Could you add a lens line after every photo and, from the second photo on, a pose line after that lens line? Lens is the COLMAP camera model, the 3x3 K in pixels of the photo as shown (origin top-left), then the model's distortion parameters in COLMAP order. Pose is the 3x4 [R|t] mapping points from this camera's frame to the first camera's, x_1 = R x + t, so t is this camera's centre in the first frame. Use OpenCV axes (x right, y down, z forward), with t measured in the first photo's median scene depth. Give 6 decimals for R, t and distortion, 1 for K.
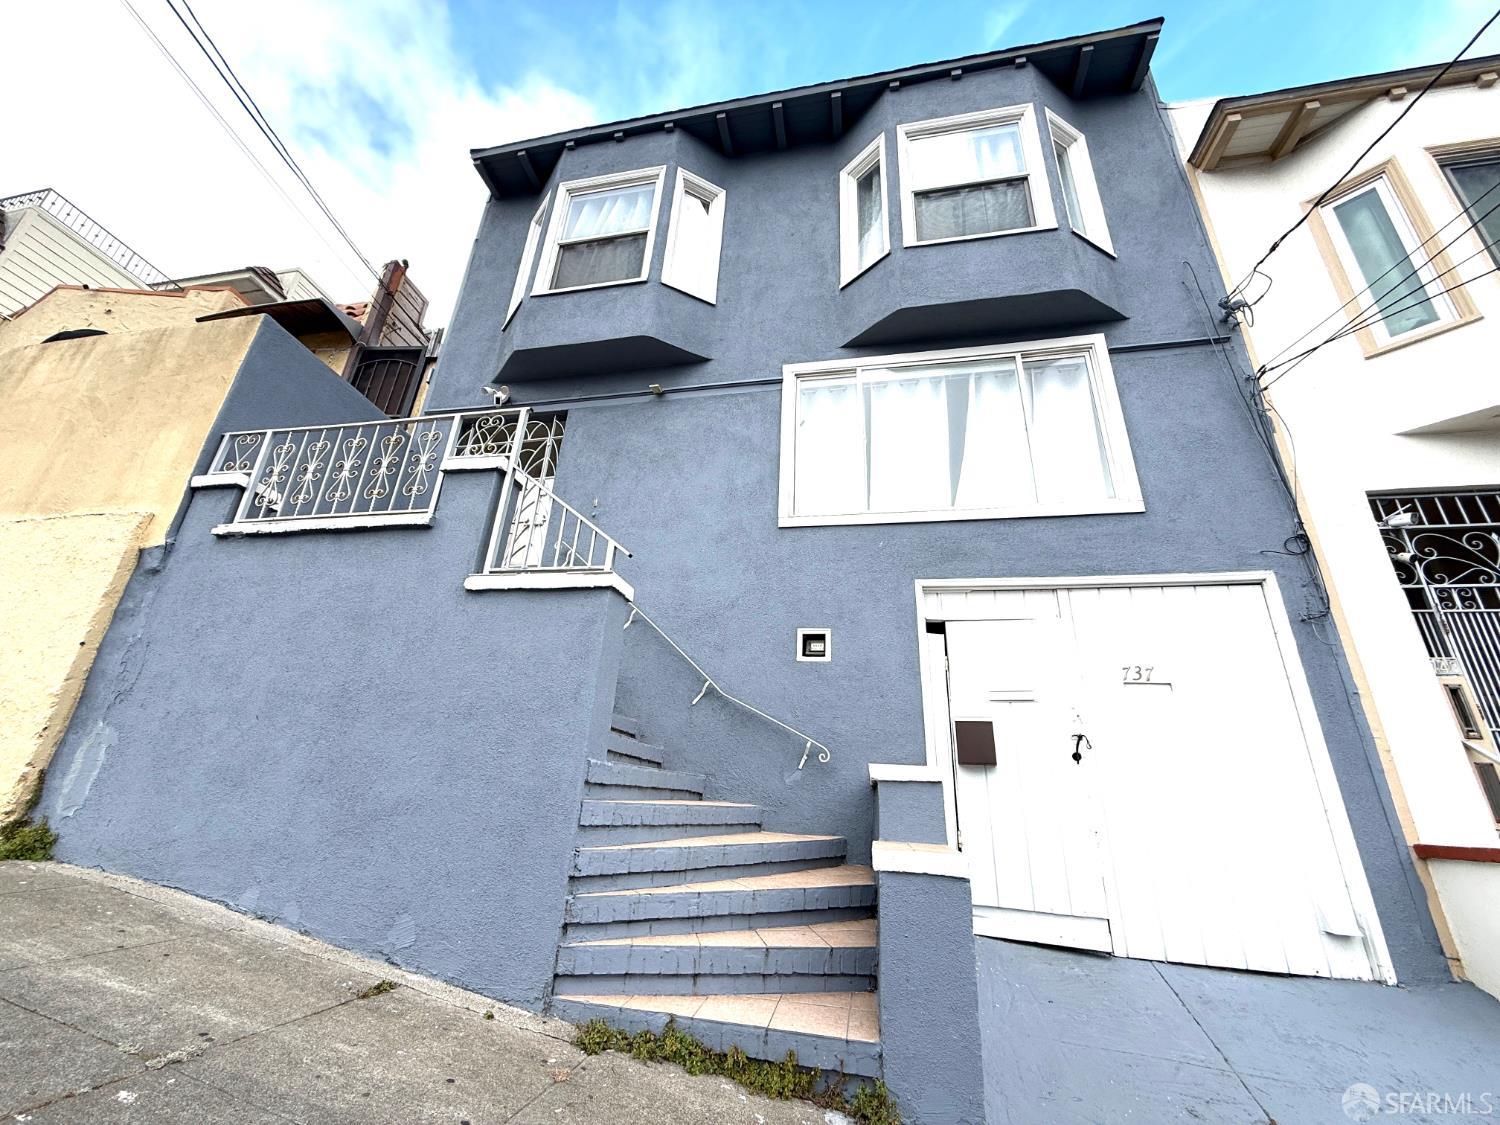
lens RADIAL K [[577.1, 0, 750.0], [0, 577.1, 562.5], [0, 0, 1]] dist [0.001022, 0.000216]
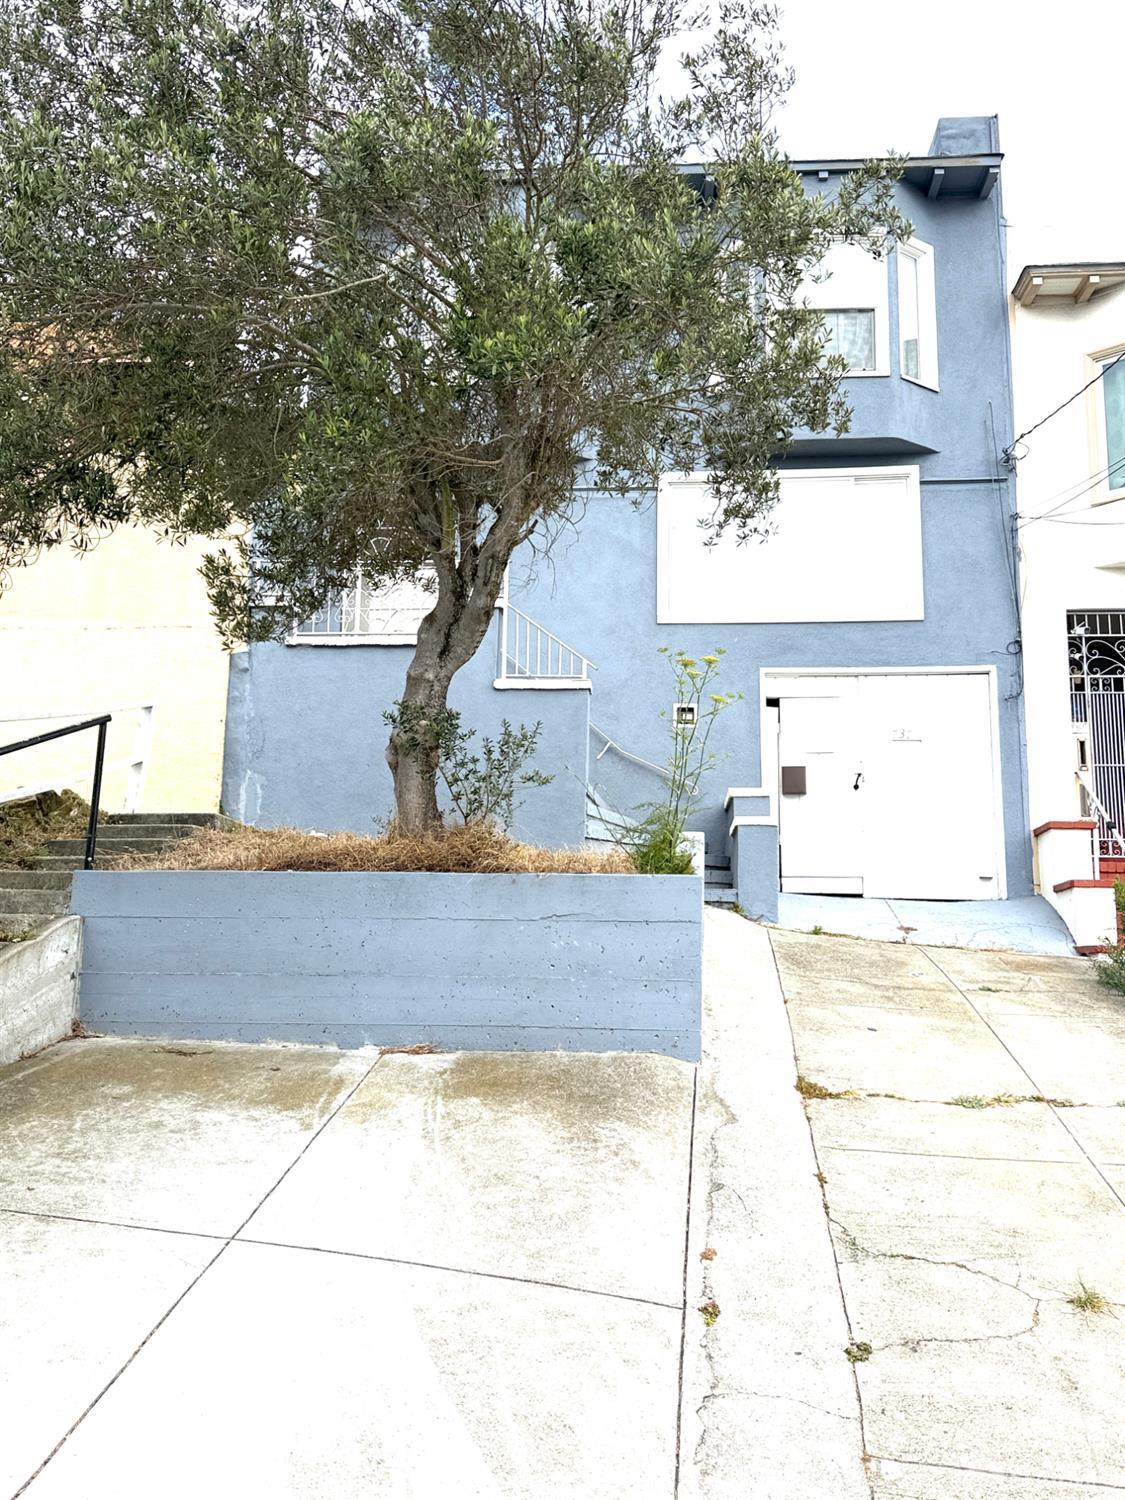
lens RADIAL K [[1252.0, 0, 562.5], [0, 1252.0, 750.0], [0, 0, 1]] dist [0.167381, -0.345632]
pose [[0.991420, -0.010318, 0.130308, -0.585489], [-0.016640, 0.978806, 0.204111, -0.391541], [-0.129652, -0.204528, 0.970236, -1.928084]]
